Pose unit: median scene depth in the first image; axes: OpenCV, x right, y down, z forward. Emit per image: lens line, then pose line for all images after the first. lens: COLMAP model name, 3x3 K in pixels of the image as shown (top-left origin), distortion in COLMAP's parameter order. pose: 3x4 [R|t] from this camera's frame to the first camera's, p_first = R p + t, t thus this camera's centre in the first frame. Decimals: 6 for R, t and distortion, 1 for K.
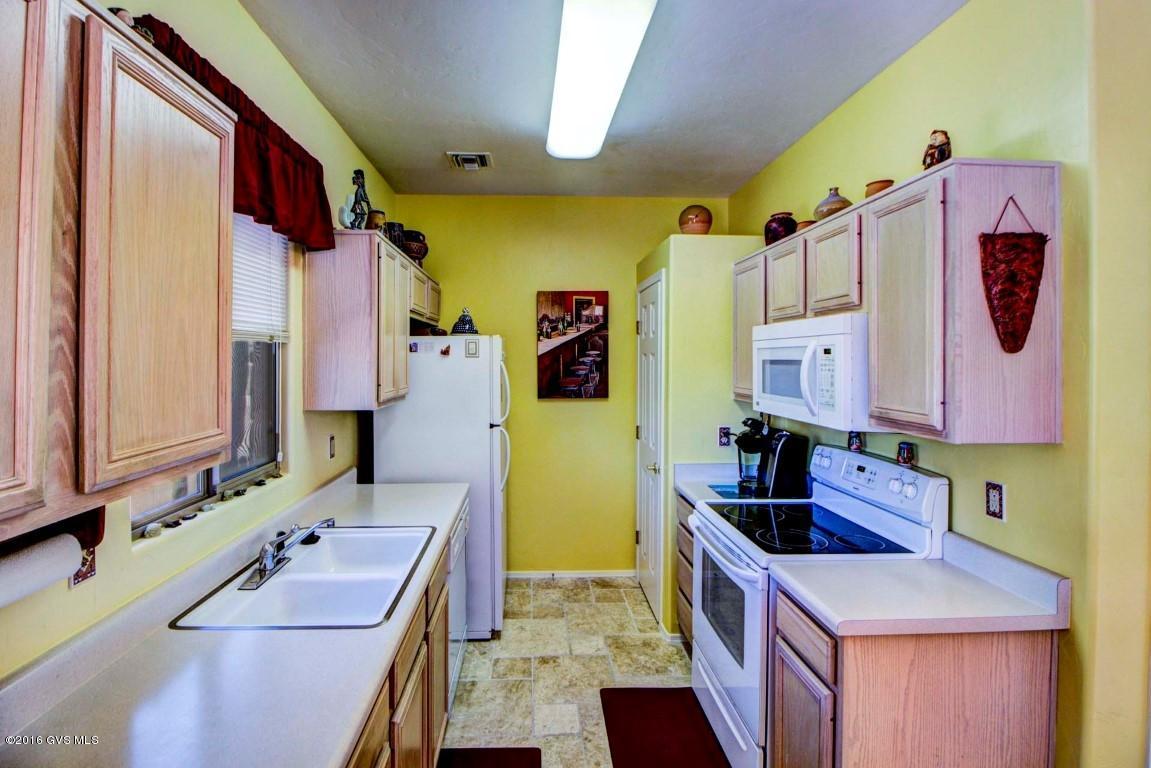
lens RADIAL K [[527.2, 0, 561.8], [0, 527.2, 358.5], [0, 0, 1]] dist [-0.001530, -0.005331]
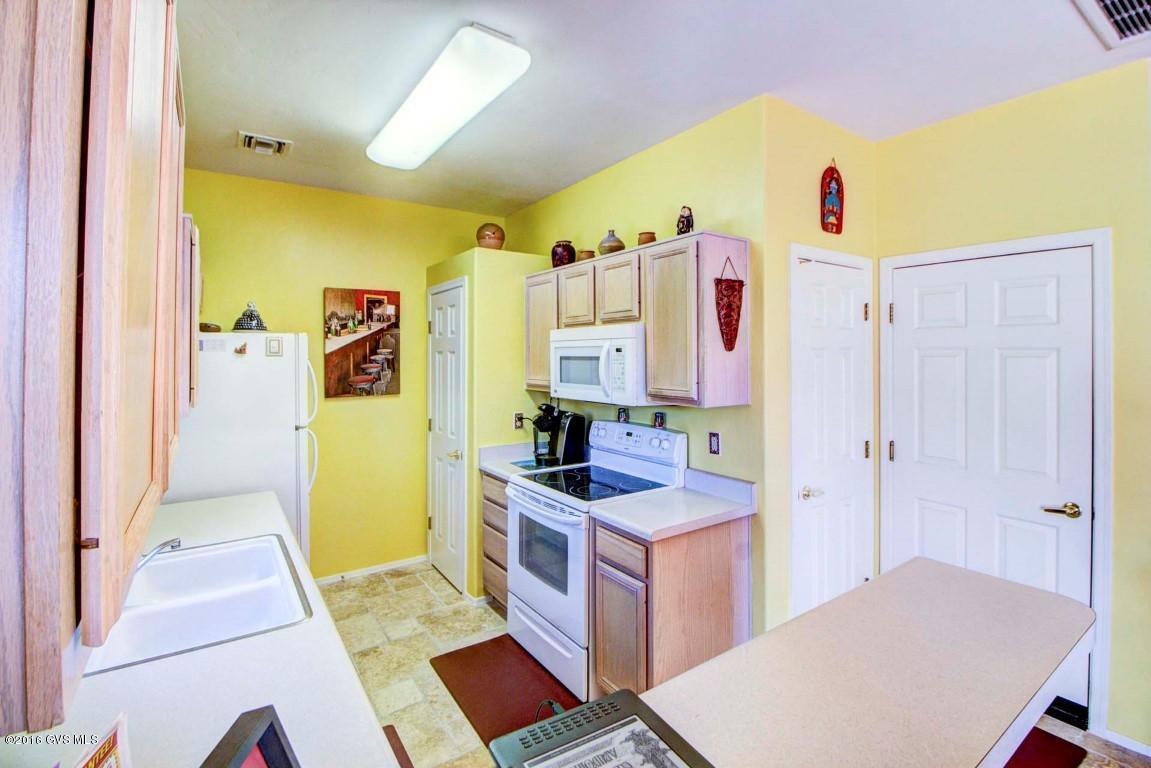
lens RADIAL K [[527.2, 0, 562.3], [0, 527.2, 350.8], [0, 0, 1]] dist [-0.001530, -0.005331]
pose [[0.847946, -0.002462, 0.530077, -0.280600], [0.006813, 0.999957, -0.006254, -0.003215], [-0.530039, 0.008915, 0.847927, -0.078650]]
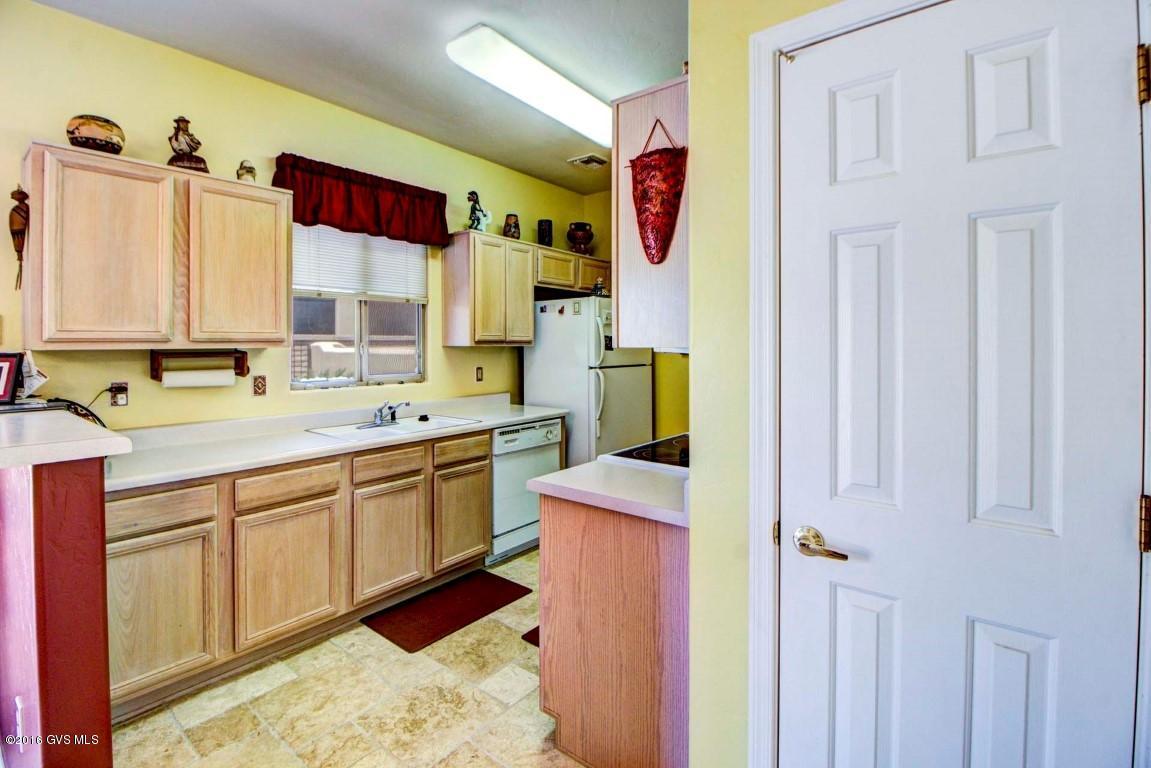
lens RADIAL K [[527.2, 0, 622.6], [0, 527.2, 343.8], [0, 0, 1]] dist [-0.001530, -0.005331]
pose [[0.781357, -0.008355, -0.624028, 0.881045], [0.006034, 0.999965, -0.005834, 0.095329], [0.624055, 0.000793, 0.781380, 0.064525]]
